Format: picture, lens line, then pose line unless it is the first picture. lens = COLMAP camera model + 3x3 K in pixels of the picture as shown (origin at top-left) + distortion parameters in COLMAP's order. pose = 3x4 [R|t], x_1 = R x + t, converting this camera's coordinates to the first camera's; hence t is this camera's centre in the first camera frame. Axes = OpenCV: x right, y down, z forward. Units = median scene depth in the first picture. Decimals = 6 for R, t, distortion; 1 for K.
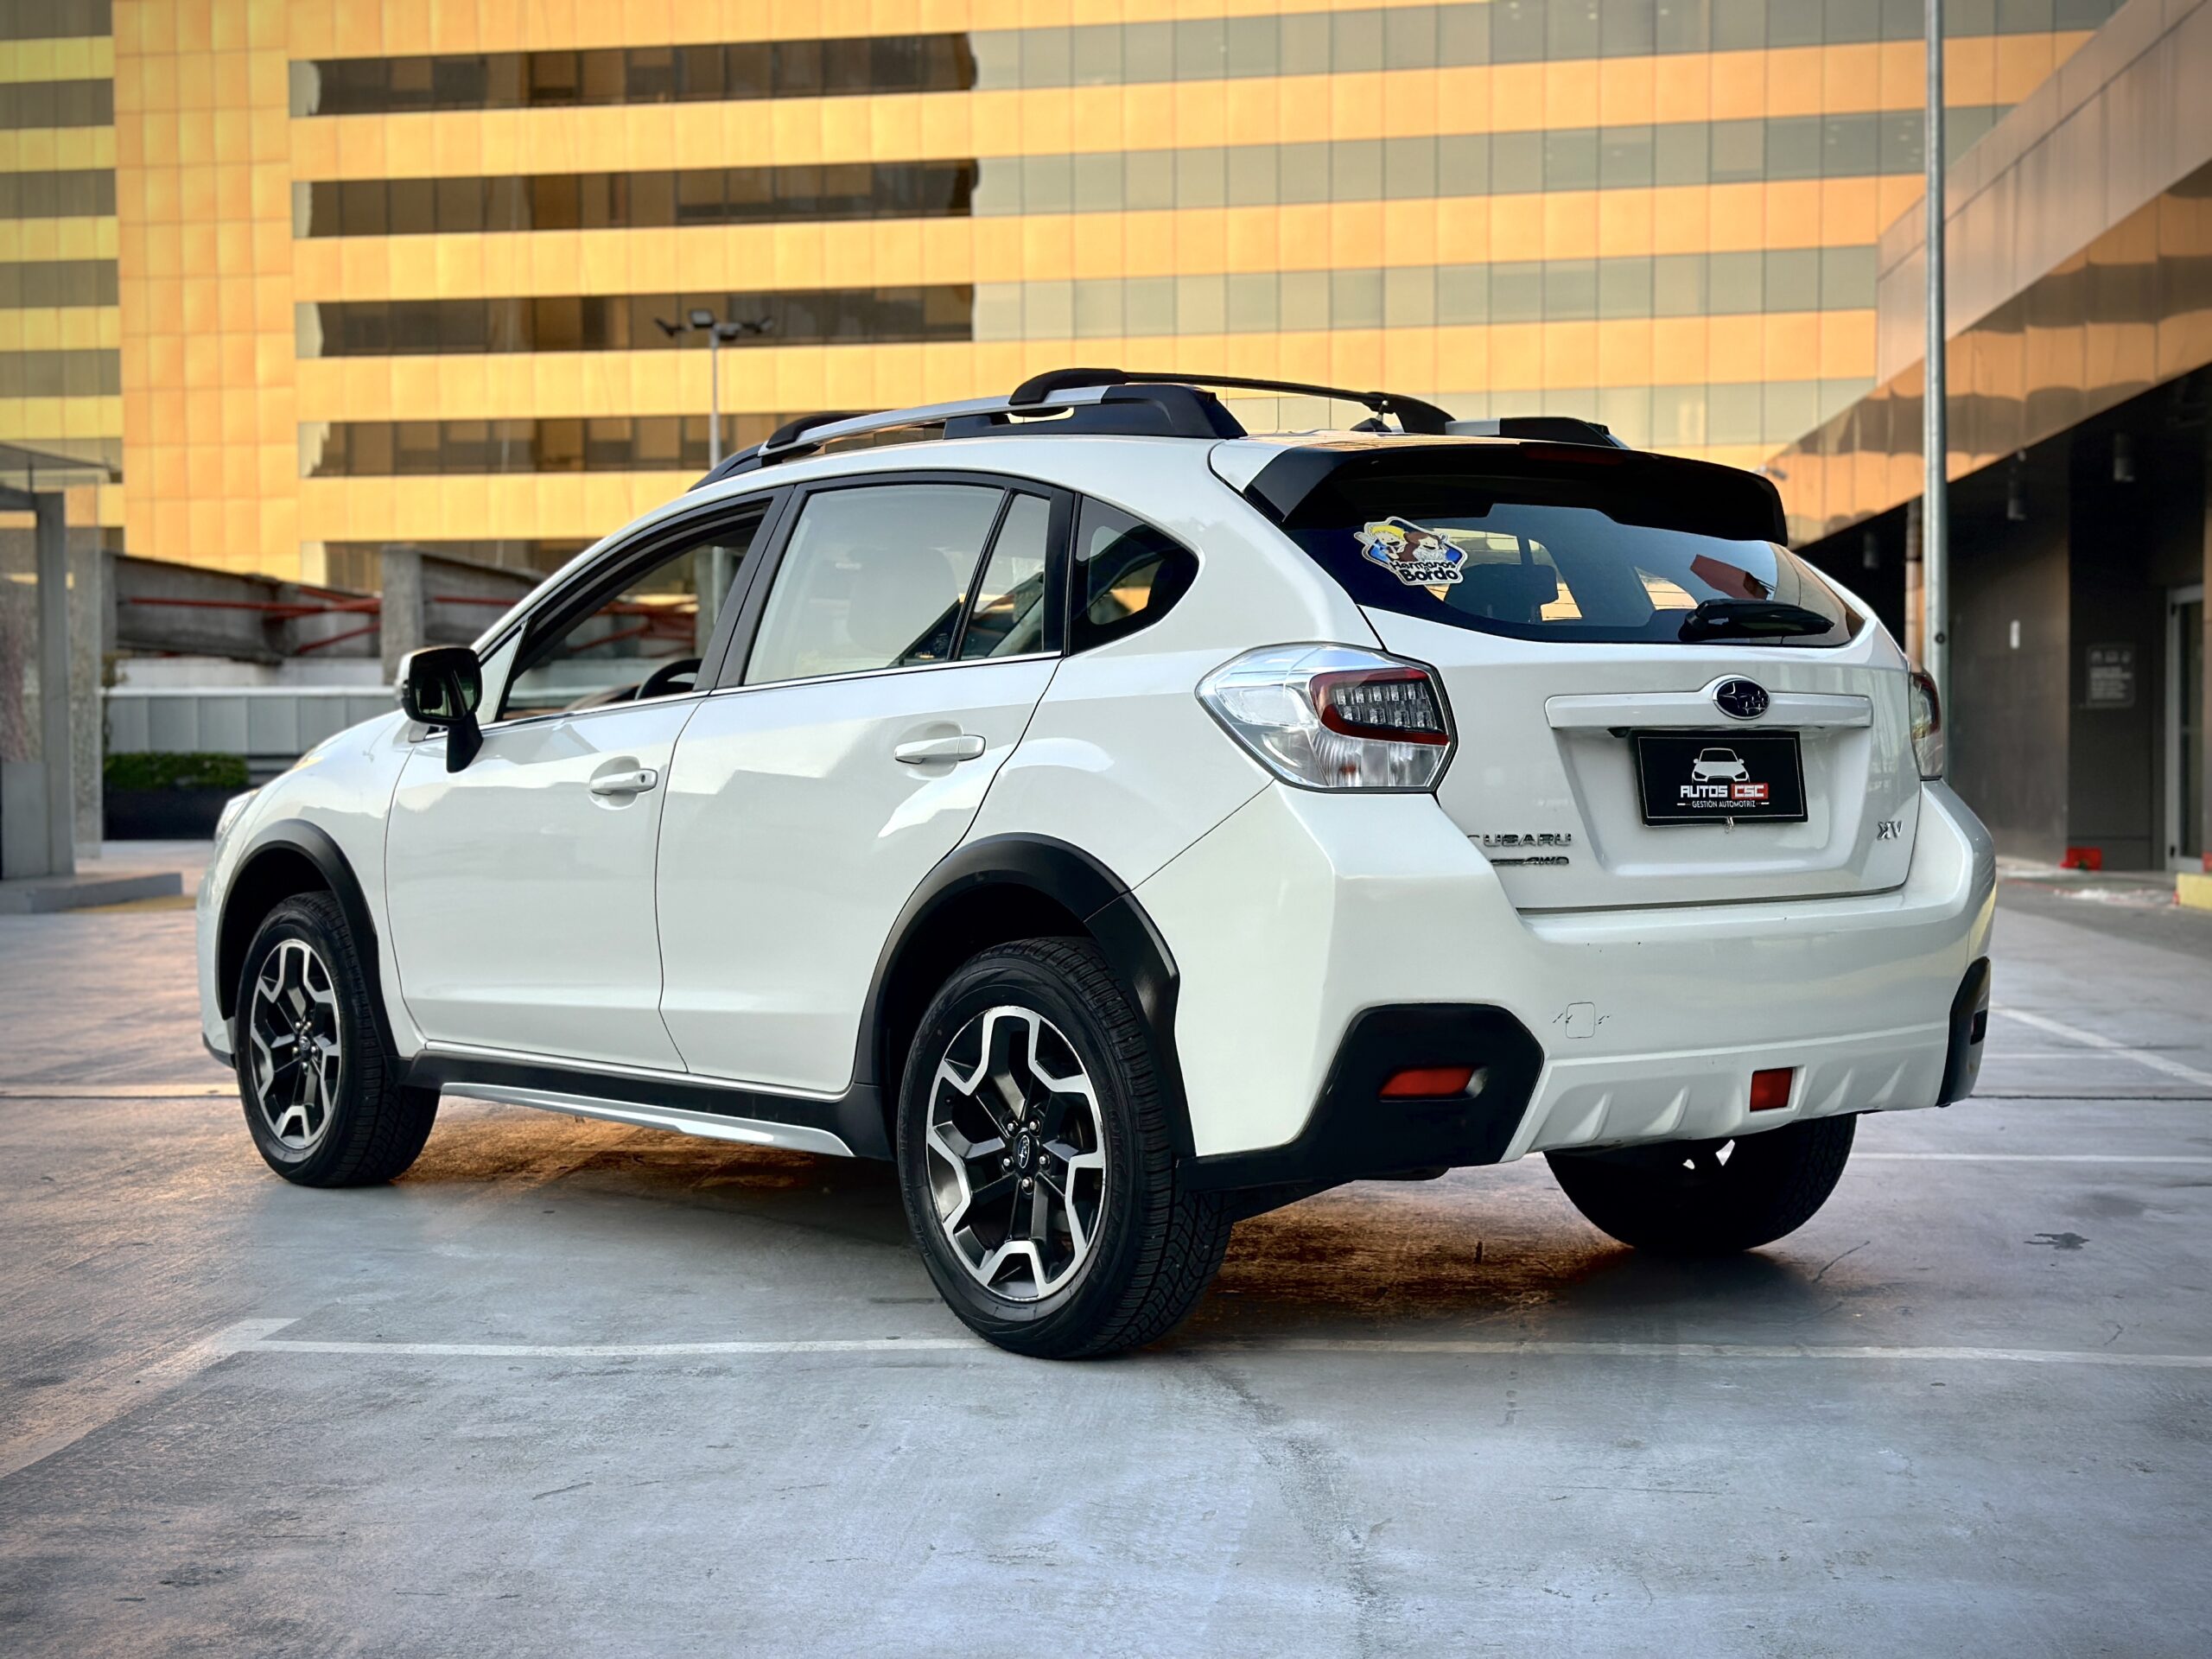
lens RADIAL K [[3107.9, 0, 1105.3], [0, 3107.9, 832.3], [0, 0, 1]] dist [0.133066, 0.000000]
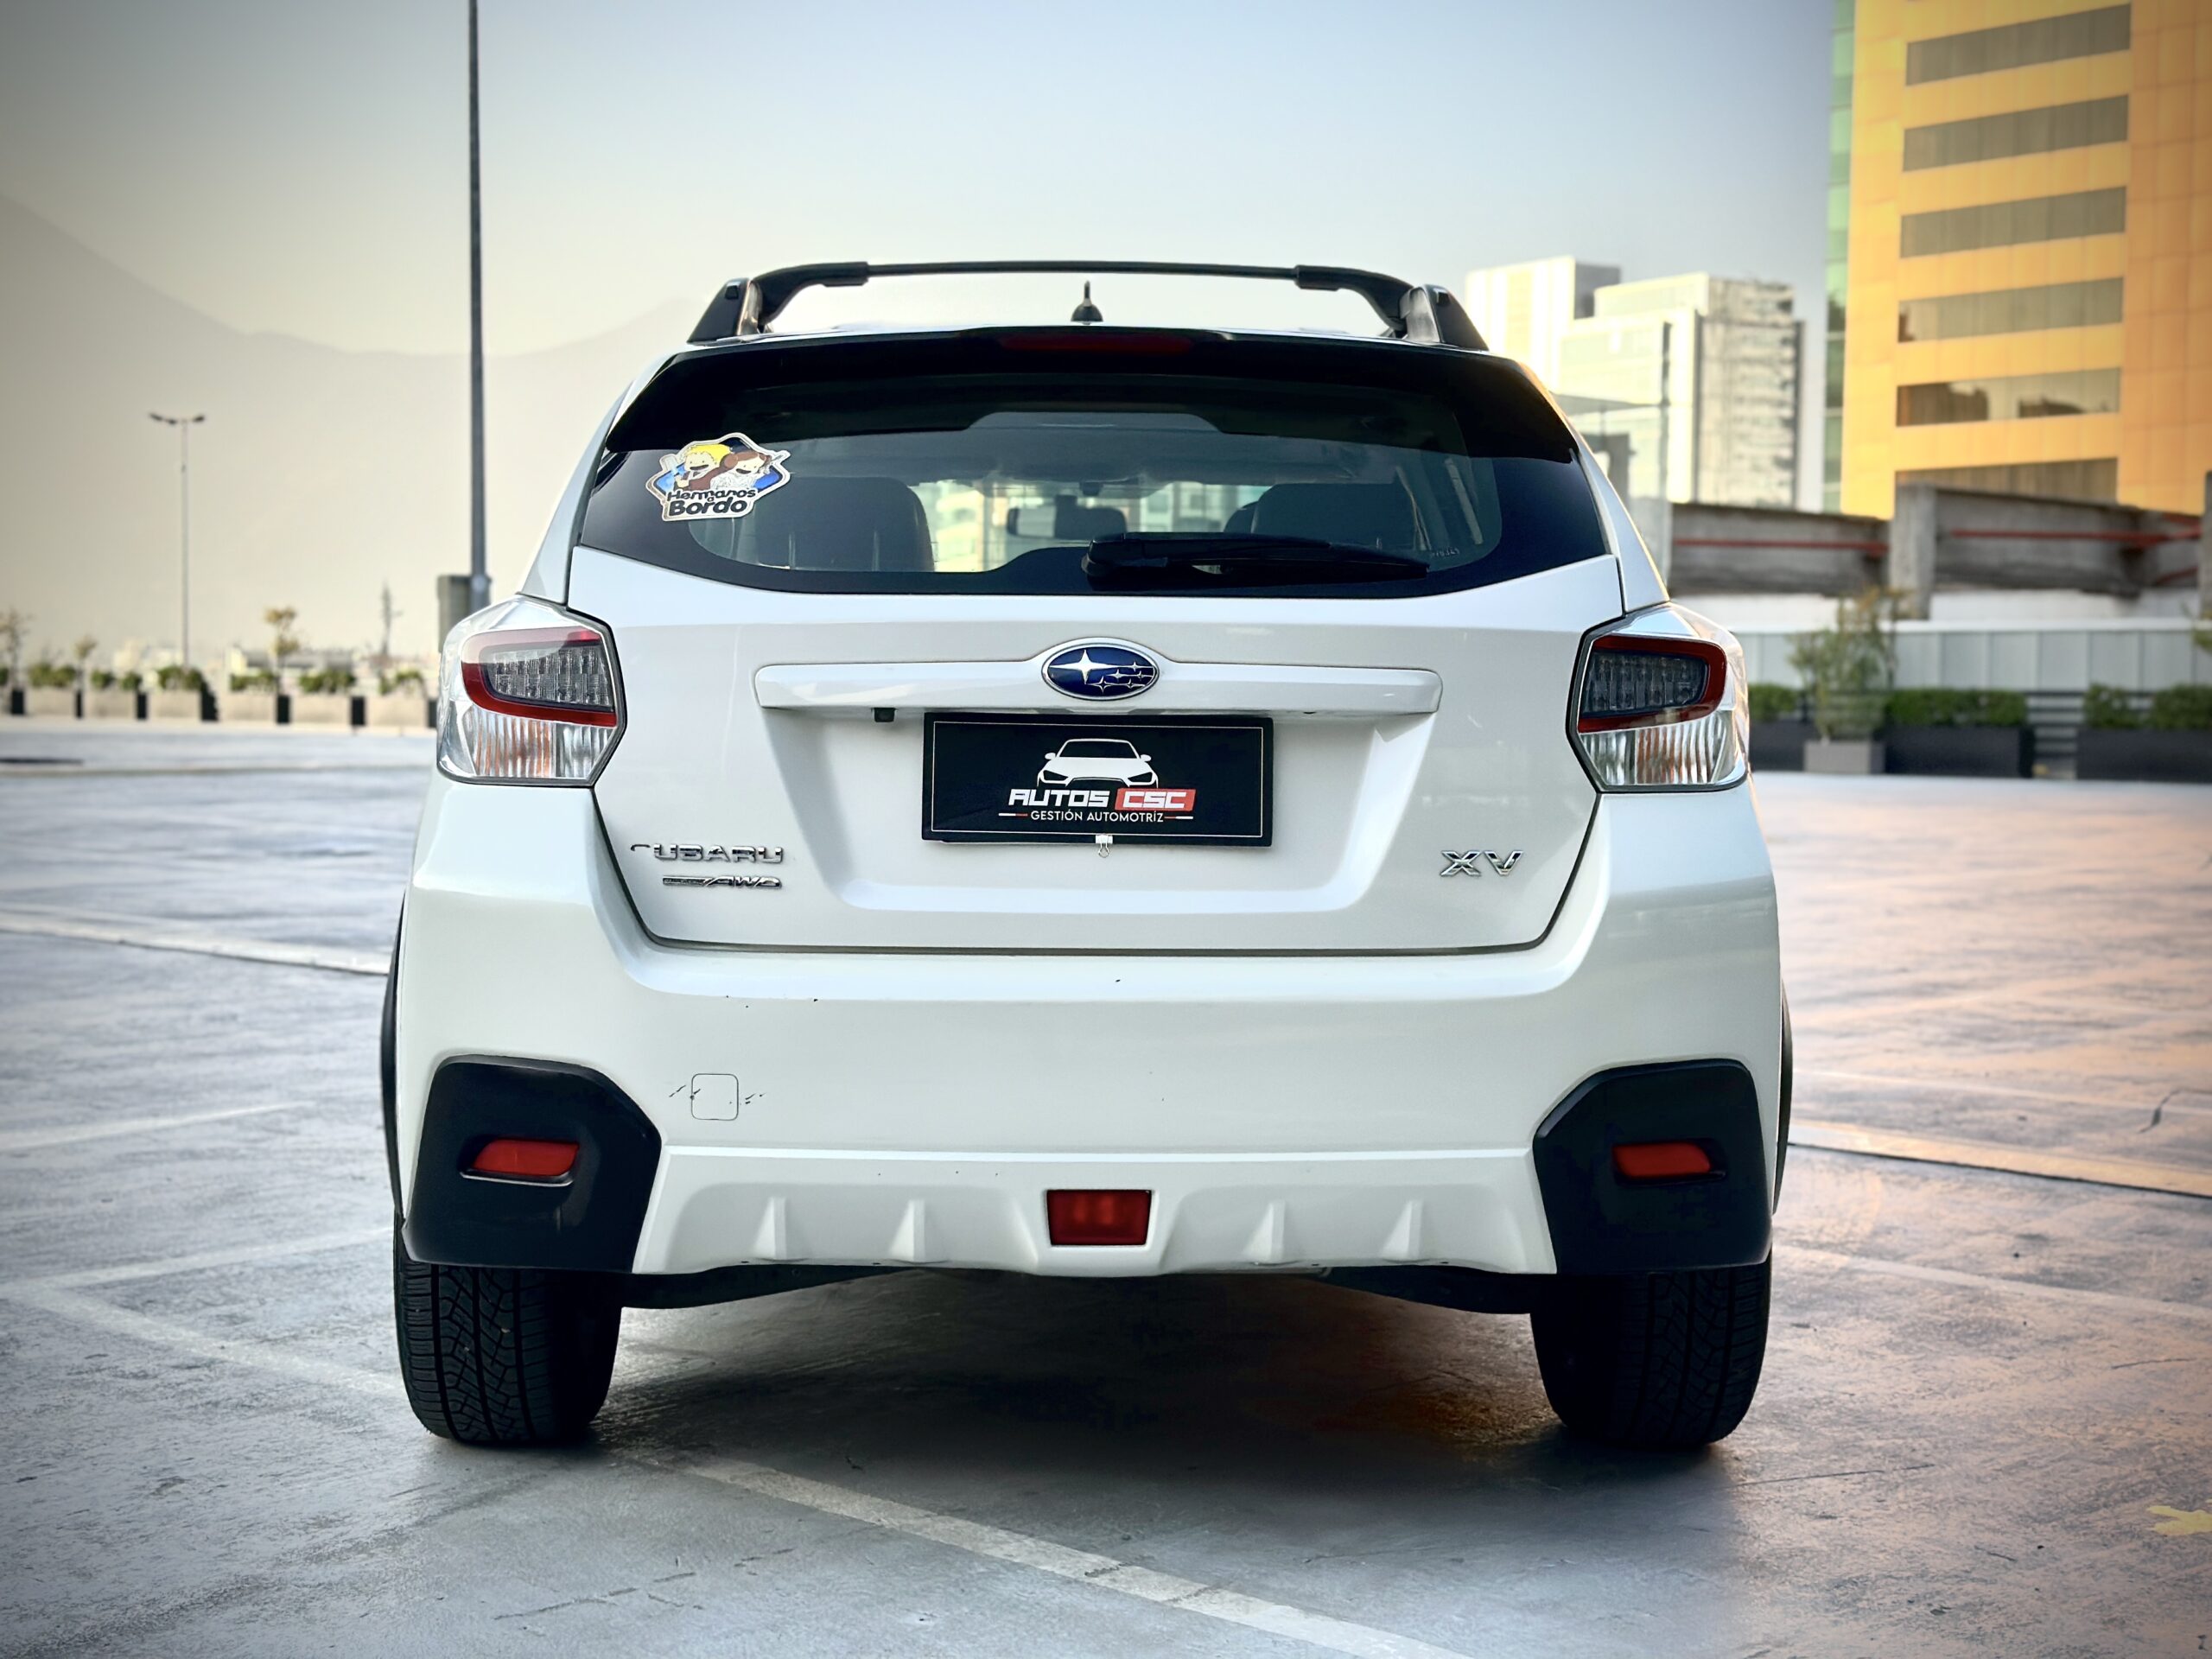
lens RADIAL K [[3107.9, 0, 1115.4], [0, 3107.9, 765.5], [0, 0, 1]] dist [0.133066, 0.000000]
pose [[0.792999, 0.031349, -0.608415, 0.610510], [-0.030812, 0.999461, 0.011337, -0.027813], [0.608443, 0.009756, 0.793538, 0.410766]]
